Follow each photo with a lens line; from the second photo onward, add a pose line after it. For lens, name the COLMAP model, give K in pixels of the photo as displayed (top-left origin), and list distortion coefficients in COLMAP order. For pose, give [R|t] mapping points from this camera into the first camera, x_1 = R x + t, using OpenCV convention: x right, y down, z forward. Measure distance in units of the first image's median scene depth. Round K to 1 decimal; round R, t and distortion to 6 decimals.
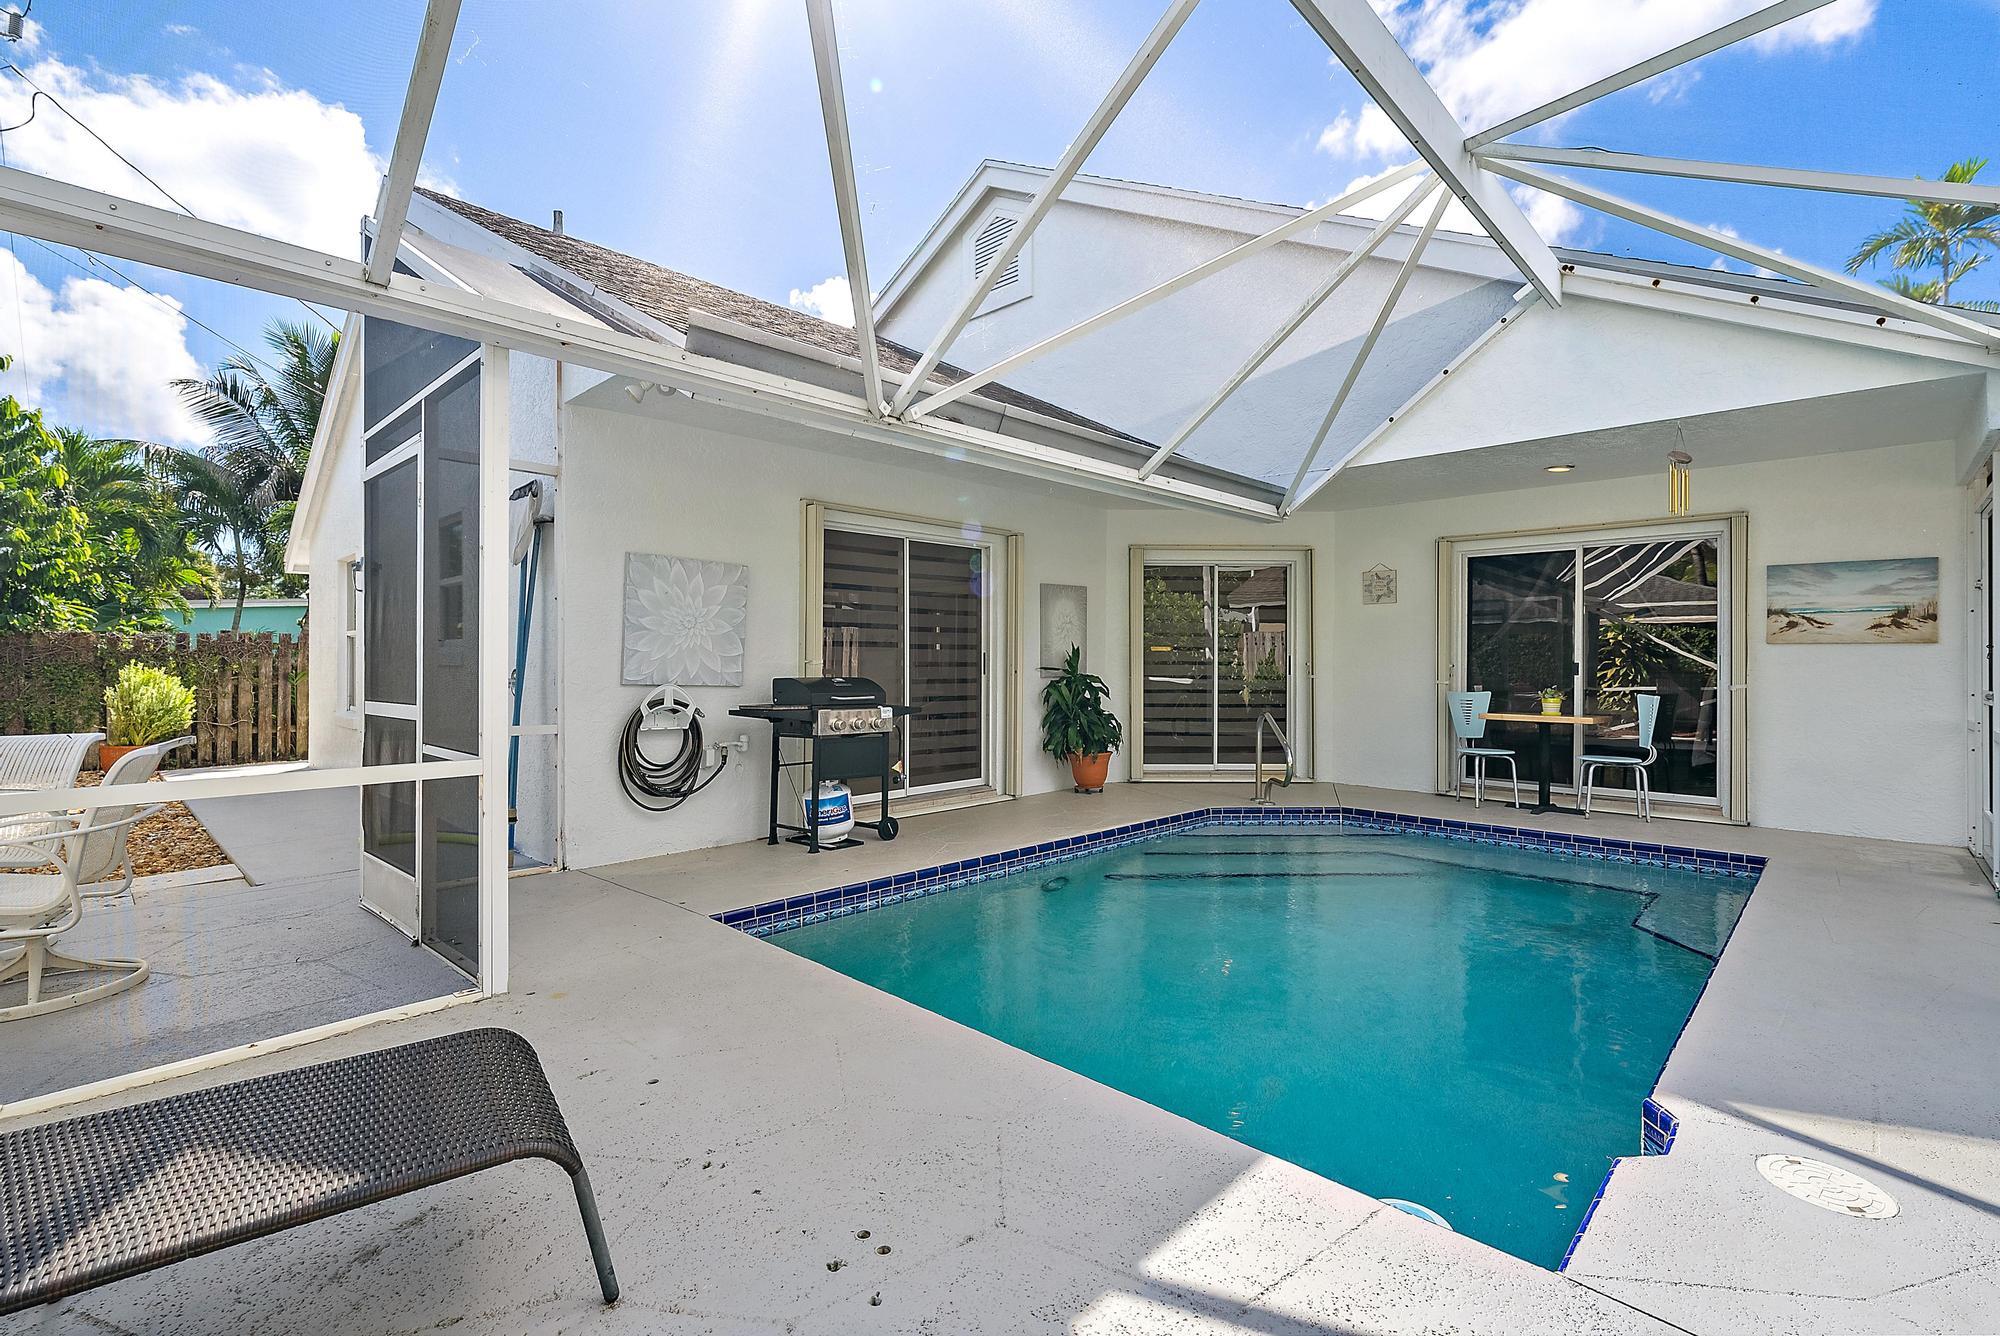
lens RADIAL K [[877.4, 0, 1000.0], [0, 877.4, 668.0], [0, 0, 1]] dist [0.001717, 0.000038]
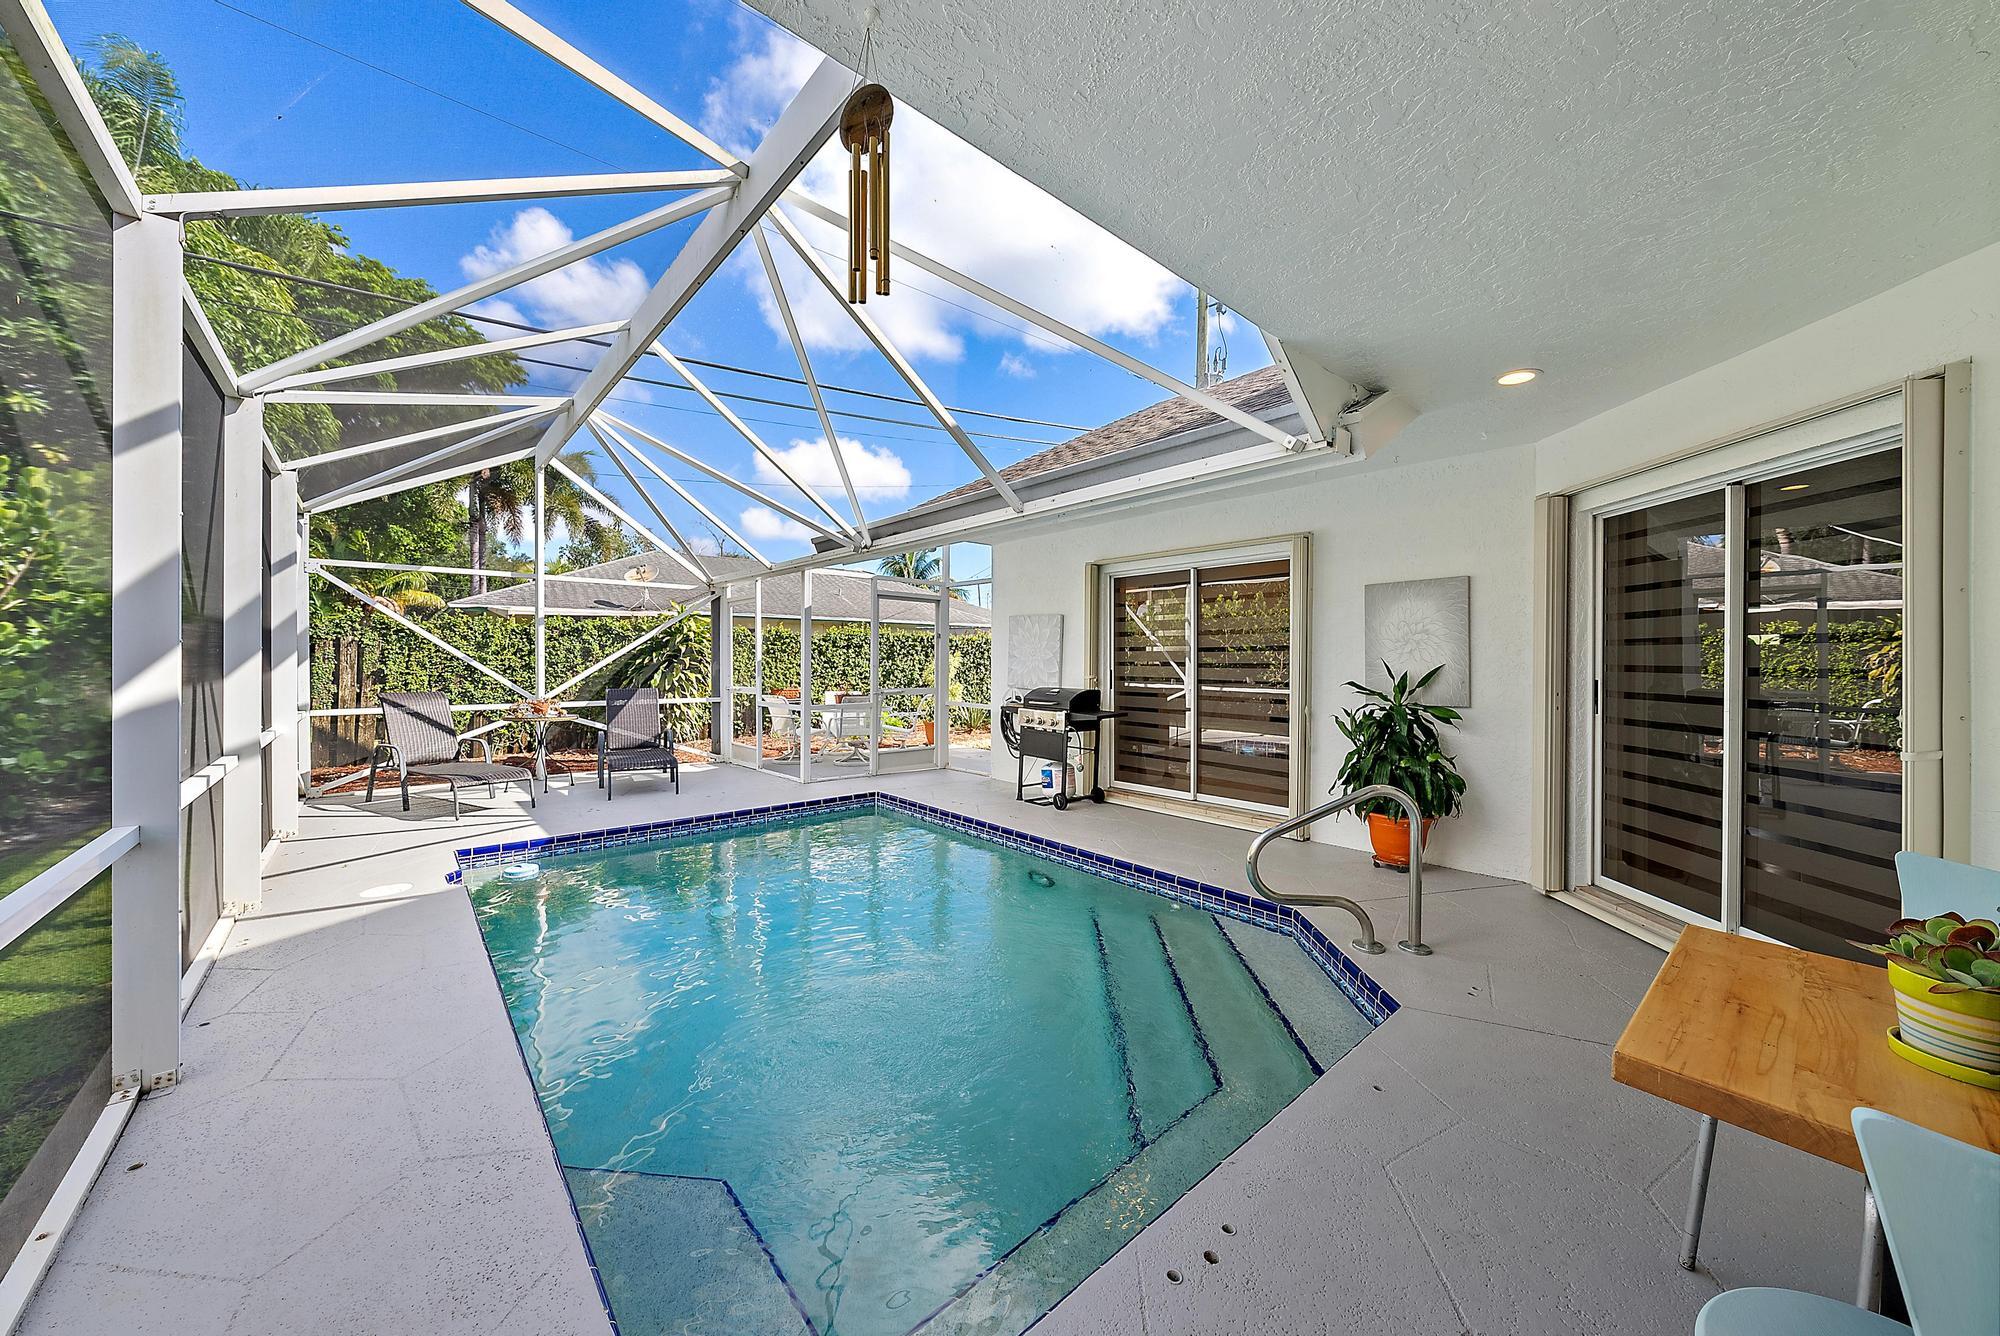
lens RADIAL K [[721.1, 0, 995.9], [0, 721.1, 659.1], [0, 0, 1]] dist [-0.000082, 0.000002]
pose [[-0.054748, -0.028386, -0.998097, 0.704019], [-0.035124, 0.999032, -0.026486, -0.001426], [0.997882, 0.033607, -0.055692, 0.712741]]
